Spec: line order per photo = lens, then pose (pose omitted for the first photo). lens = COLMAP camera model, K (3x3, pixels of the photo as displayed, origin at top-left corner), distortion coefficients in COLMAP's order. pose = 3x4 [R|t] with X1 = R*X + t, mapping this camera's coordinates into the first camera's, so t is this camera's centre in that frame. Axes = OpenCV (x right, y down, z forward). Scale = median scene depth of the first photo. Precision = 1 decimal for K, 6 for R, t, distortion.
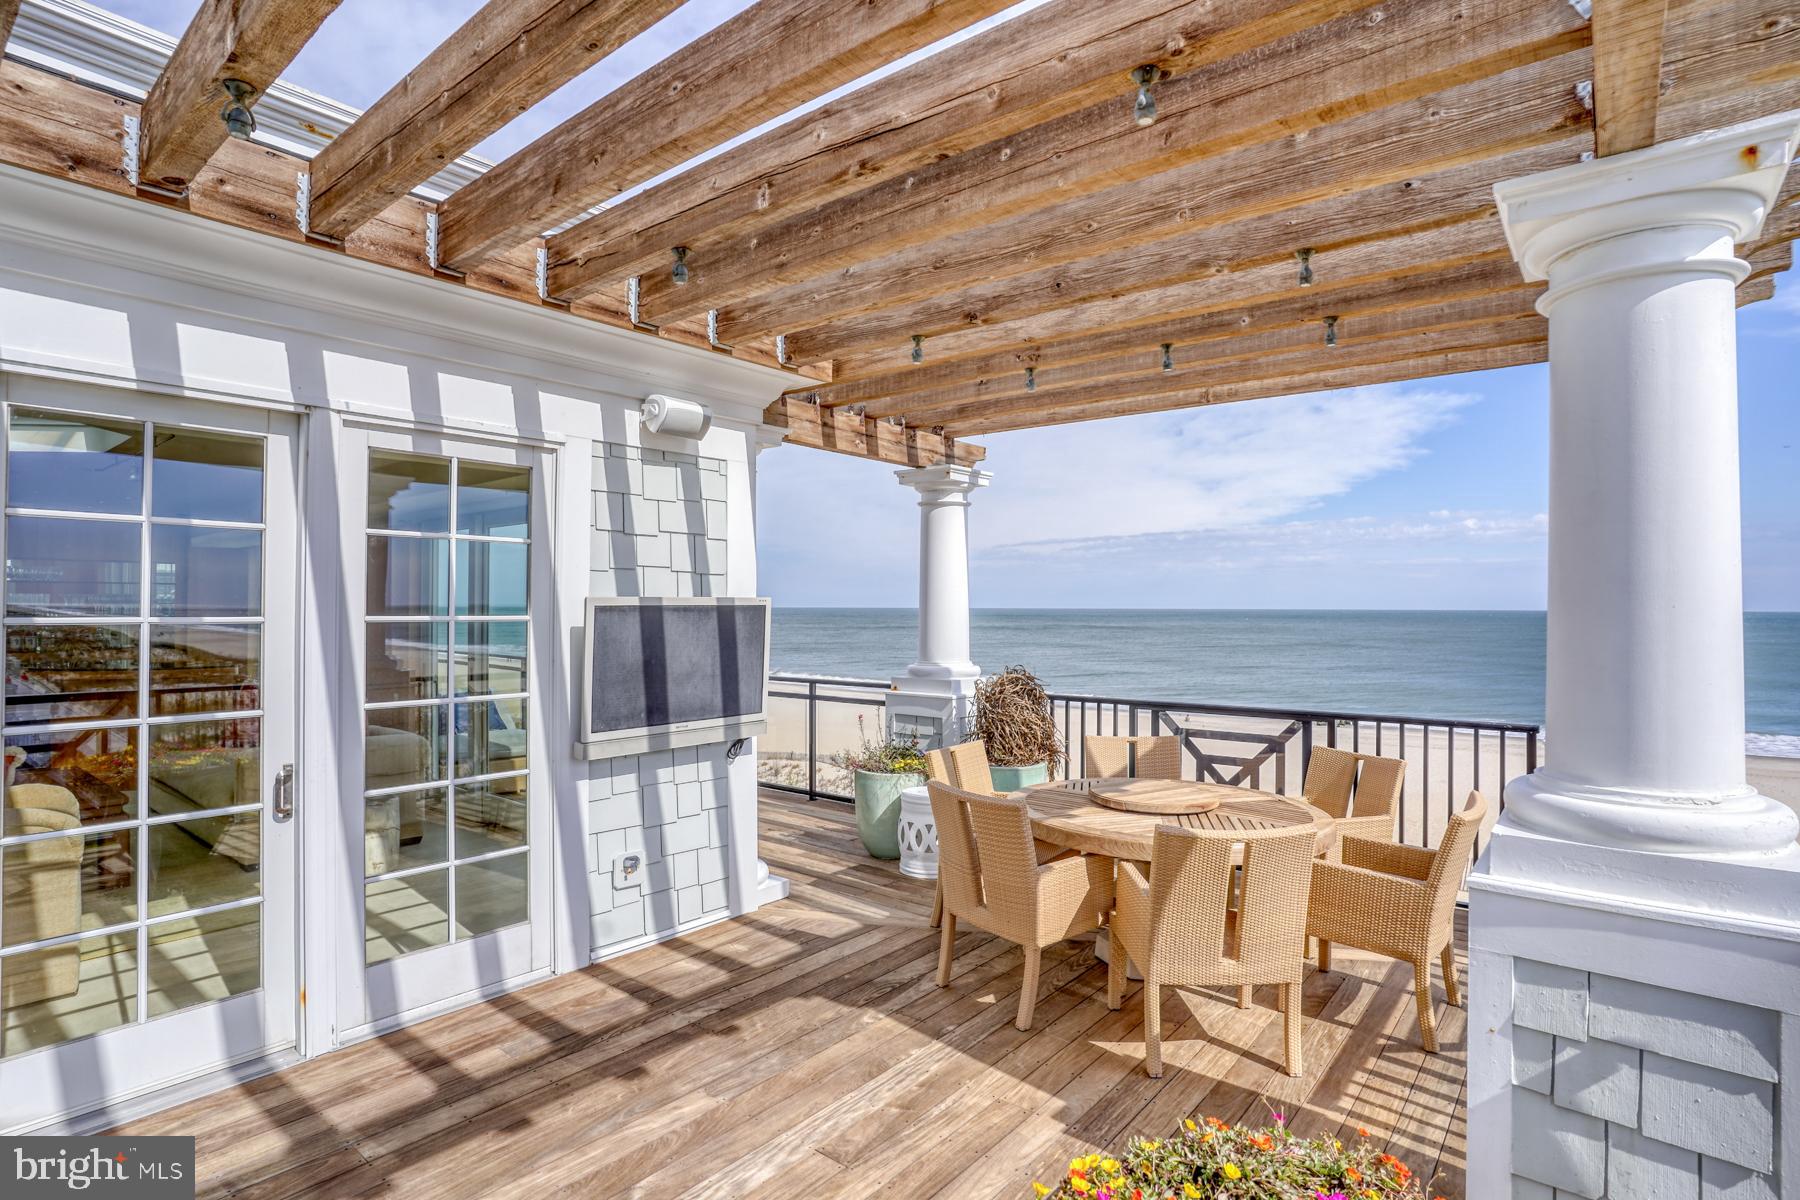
lens RADIAL K [[892.1, 0, 900.0], [0, 892.1, 600.0], [0, 0, 1]] dist [-0.071546, 0.038154]
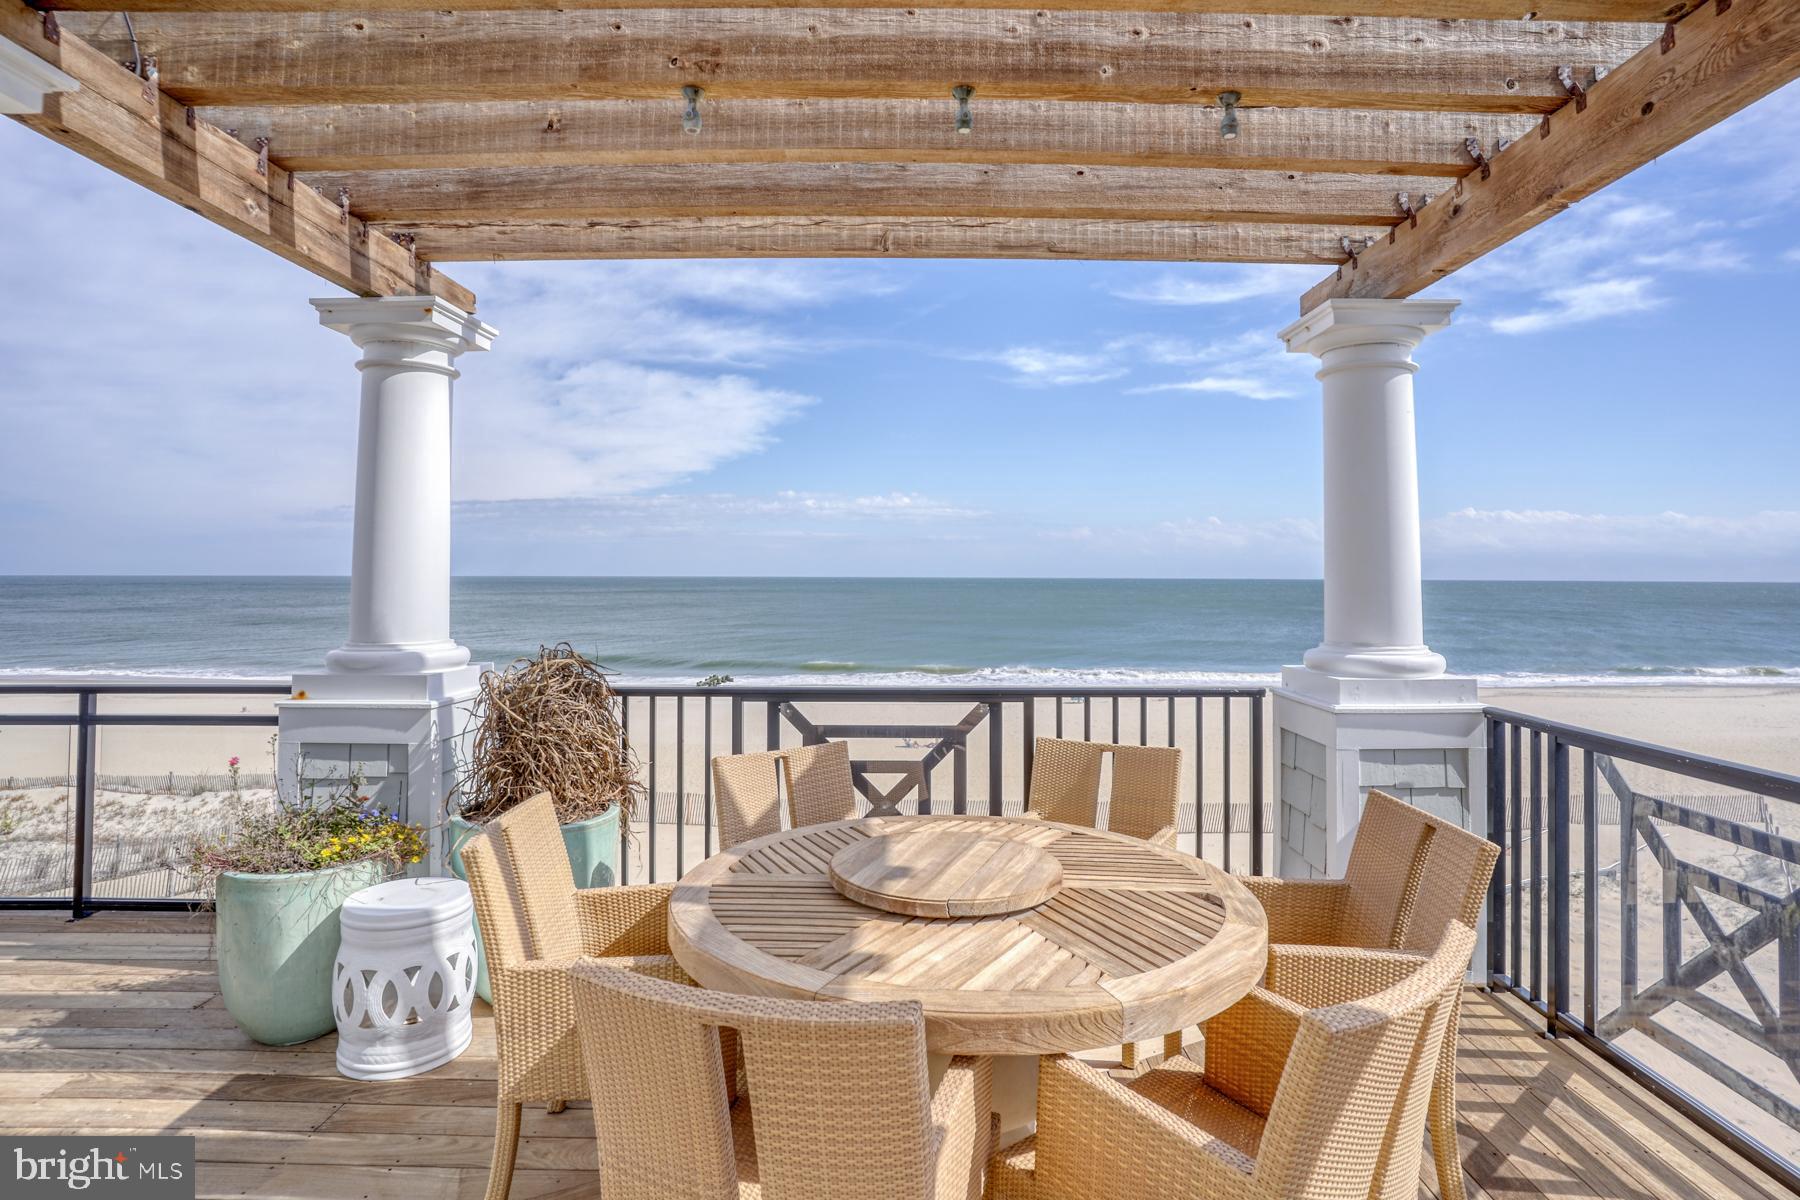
lens RADIAL K [[879.1, 0, 895.5], [0, 879.1, 544.6], [0, 0, 1]] dist [-0.011233, 0.000344]
pose [[0.782575, 0.021832, 0.622174, -0.063379], [-0.006553, 0.999618, -0.026834, 0.021232], [-0.622522, 0.016922, 0.782419, 0.401654]]
